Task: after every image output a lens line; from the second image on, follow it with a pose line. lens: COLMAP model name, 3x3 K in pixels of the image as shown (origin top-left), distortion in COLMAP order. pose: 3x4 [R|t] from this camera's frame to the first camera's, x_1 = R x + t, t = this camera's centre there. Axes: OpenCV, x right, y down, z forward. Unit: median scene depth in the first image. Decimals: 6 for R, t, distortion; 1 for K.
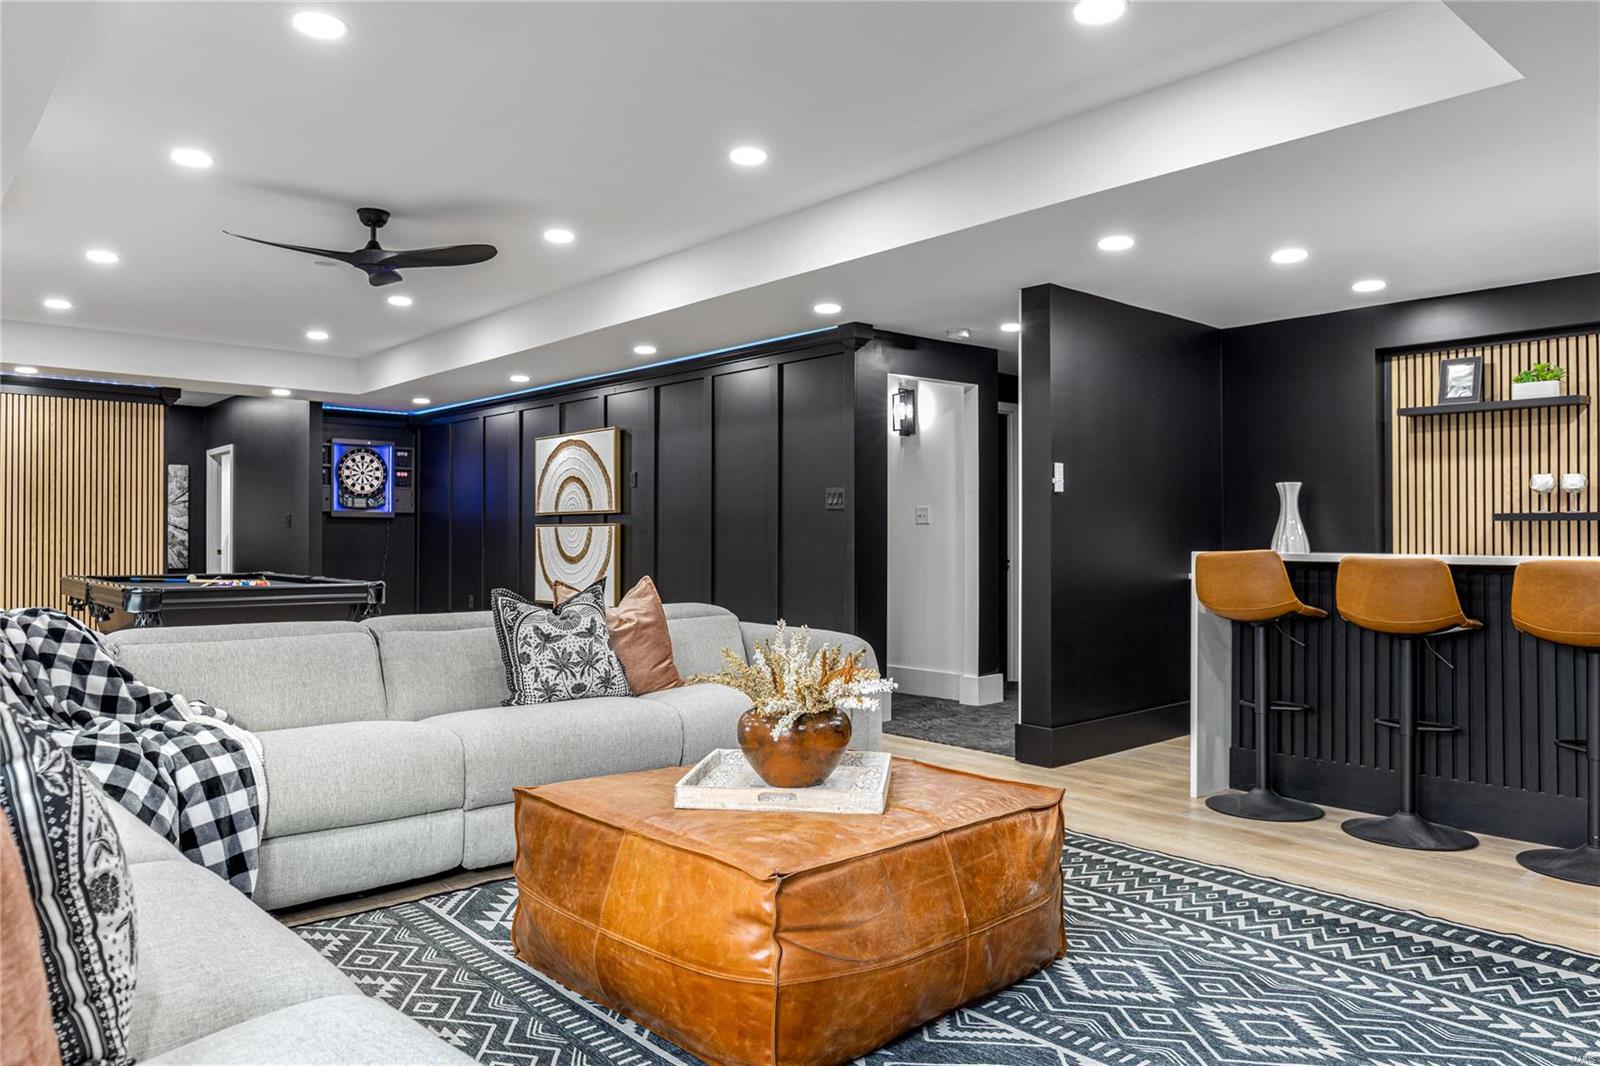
lens RADIAL K [[1091.4, 0, 801.8], [0, 1091.4, 533.2], [0, 0, 1]] dist [0.004357, -0.006310]
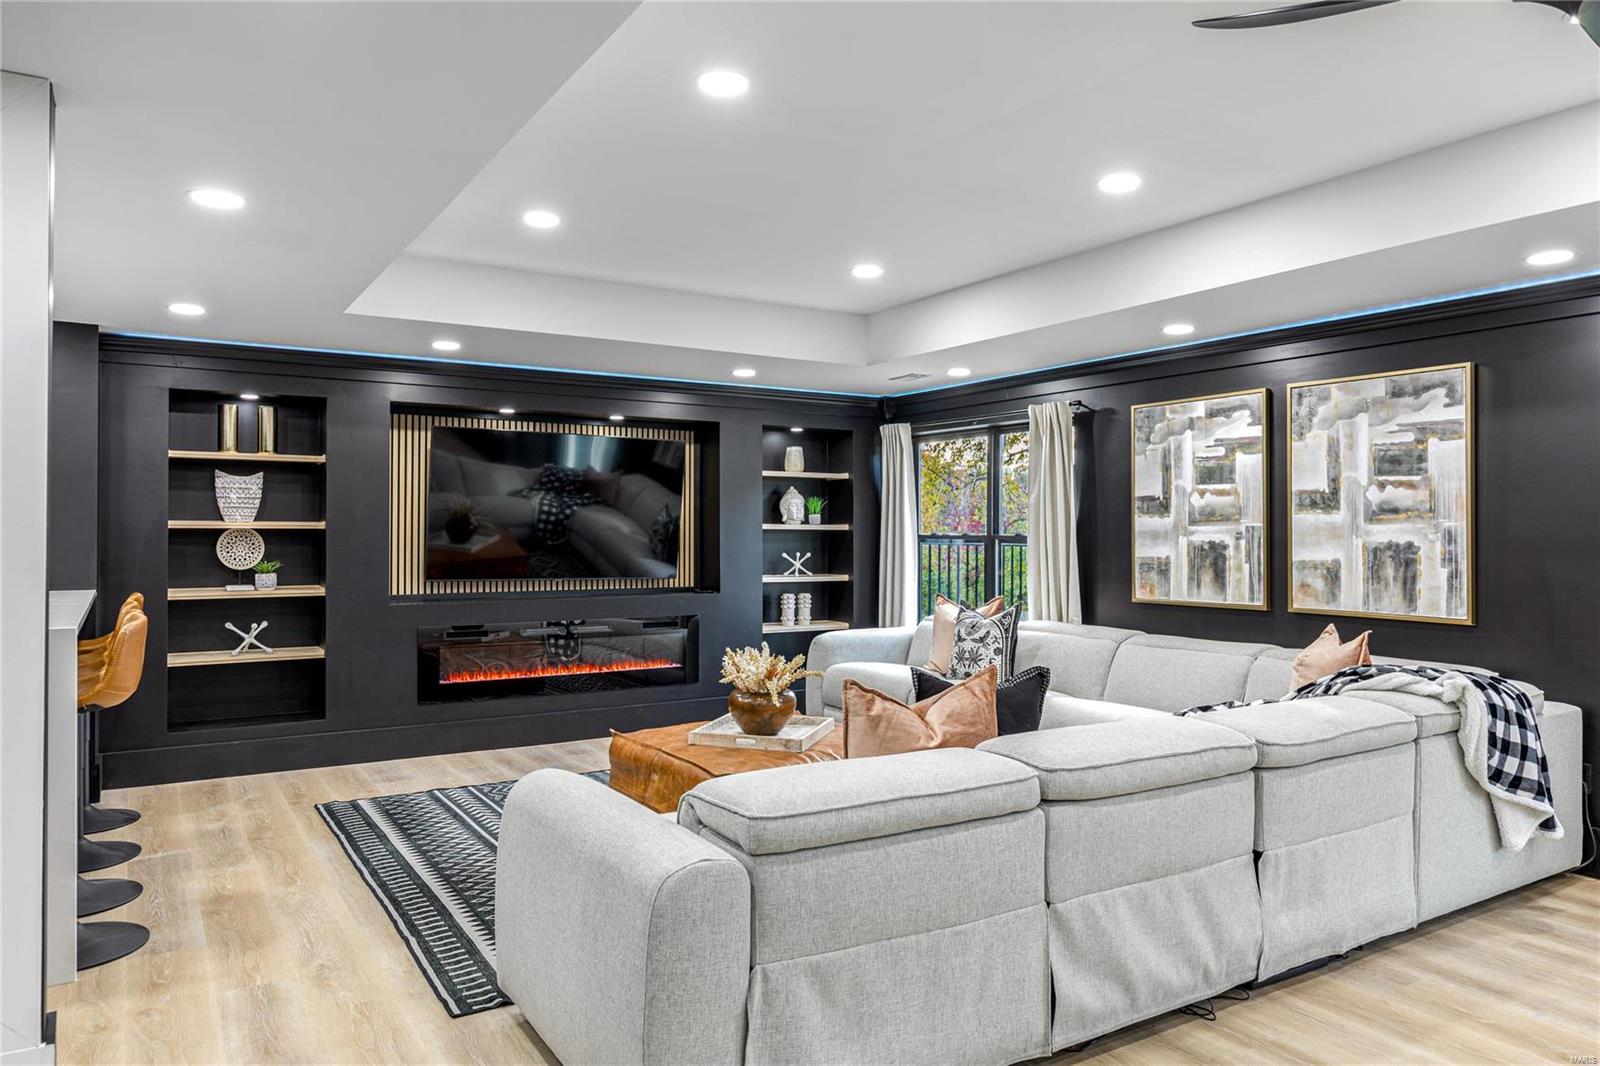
lens RADIAL K [[1091.4, 0, 811.2], [0, 1091.4, 527.8], [0, 0, 1]] dist [0.004357, -0.006310]
pose [[-0.986158, 0.001013, 0.165806, -0.317739], [-0.000594, 0.999953, -0.009646, -0.056110], [-0.165808, -0.009611, -0.986111, 2.375241]]
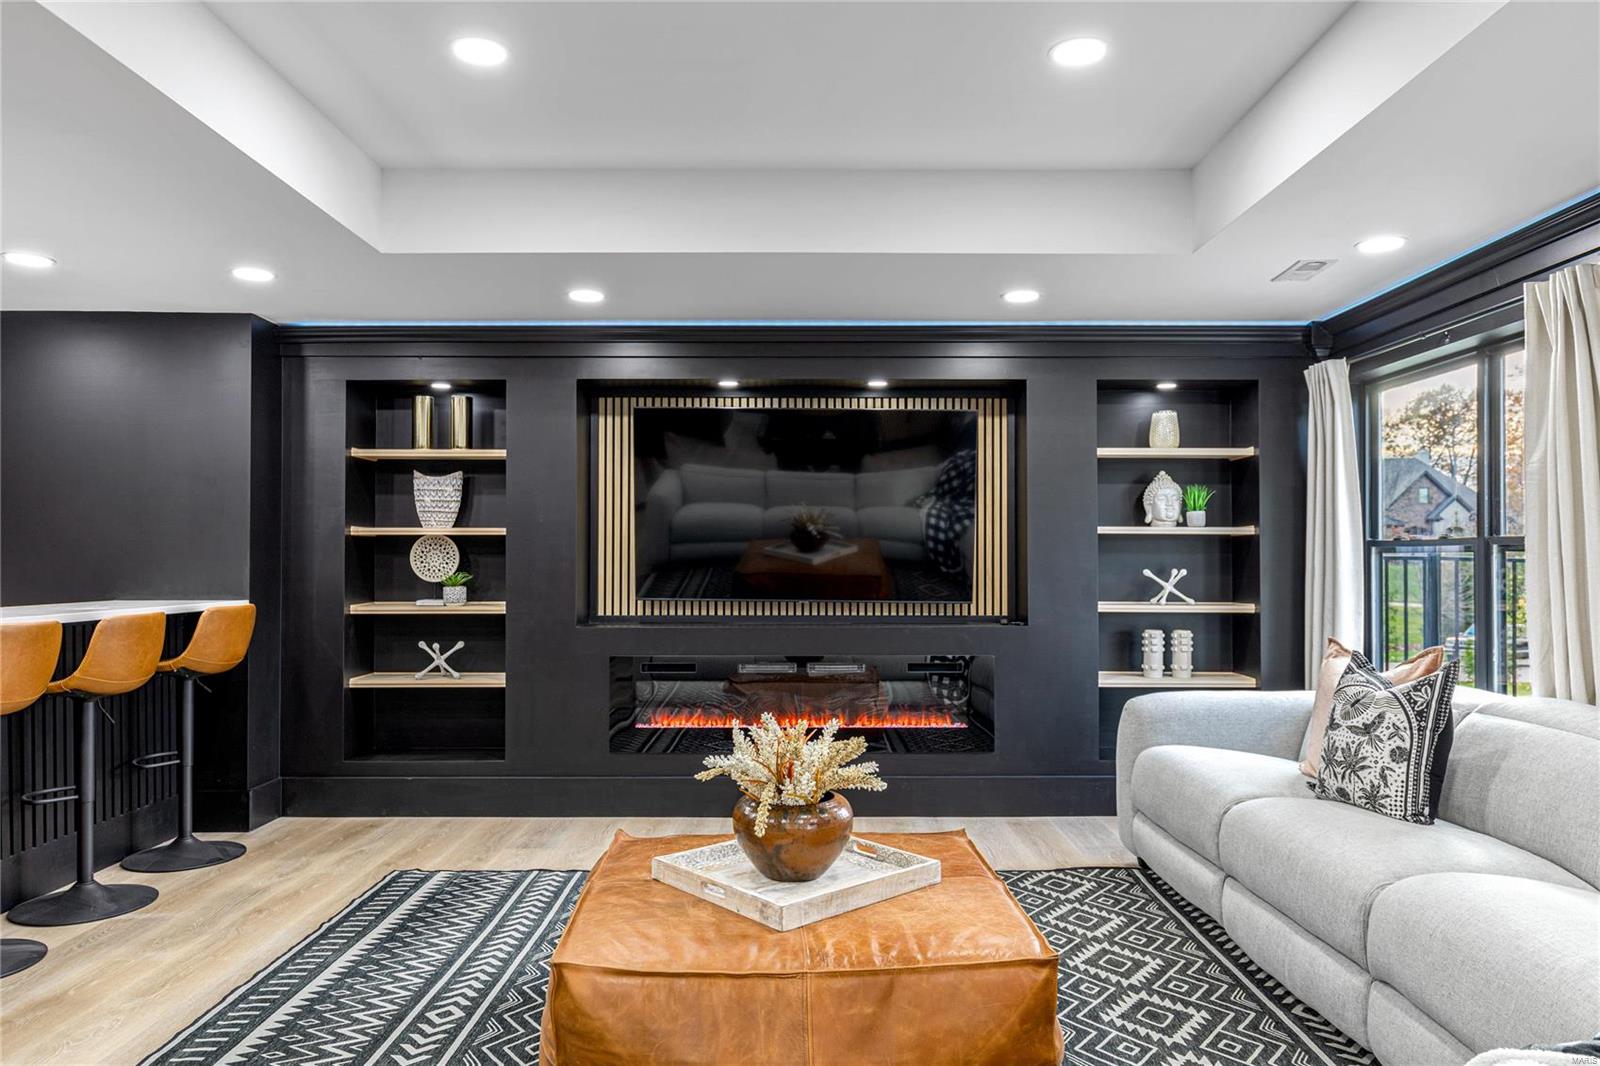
lens RADIAL K [[1091.4, 0, 793.5], [0, 1091.4, 549.2], [0, 0, 1]] dist [0.004357, -0.006310]
pose [[-0.744316, 0.009647, 0.667758, -0.564787], [-0.002507, 0.999848, -0.017240, -0.023278], [-0.667823, -0.014506, -0.744179, 1.536008]]
